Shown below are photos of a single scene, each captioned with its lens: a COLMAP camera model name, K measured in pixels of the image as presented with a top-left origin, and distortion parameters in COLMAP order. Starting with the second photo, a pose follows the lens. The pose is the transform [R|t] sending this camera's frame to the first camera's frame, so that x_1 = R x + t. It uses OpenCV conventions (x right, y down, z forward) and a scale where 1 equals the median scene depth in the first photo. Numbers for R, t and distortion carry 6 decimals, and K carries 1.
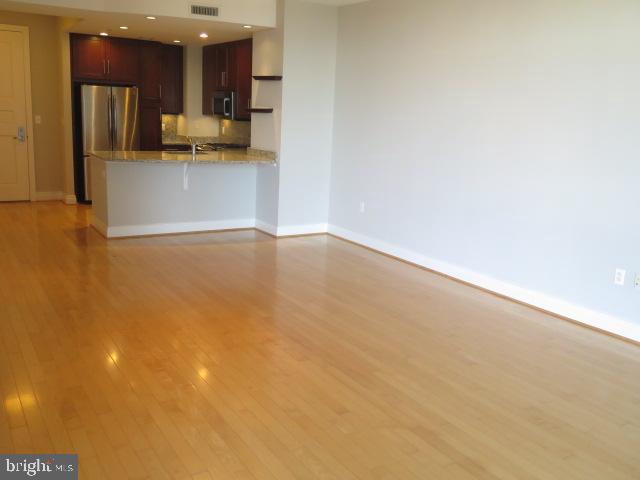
lens RADIAL K [[612.3, 0, 320.0], [0, 612.3, 240.0], [0, 0, 1]] dist [-0.024888, 0.008467]
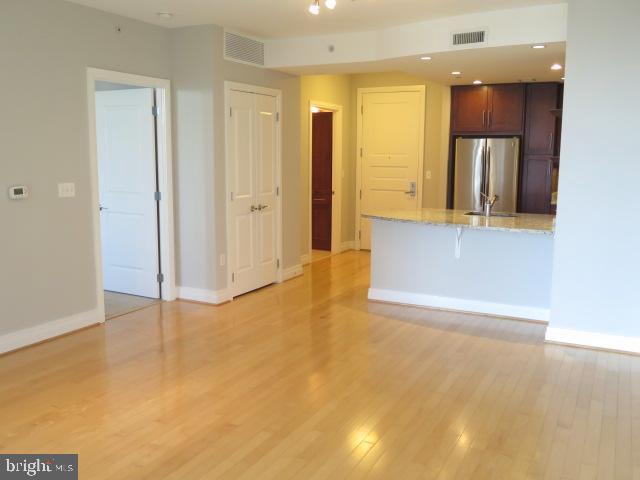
lens RADIAL K [[612.3, 0, 320.0], [0, 612.3, 240.0], [0, 0, 1]] dist [-0.024888, 0.008467]
pose [[0.504027, 0.082775, -0.859712, 0.332260], [-0.164603, 0.986359, -0.001534, -0.064113], [0.847858, 0.142285, 0.510777, 0.364872]]
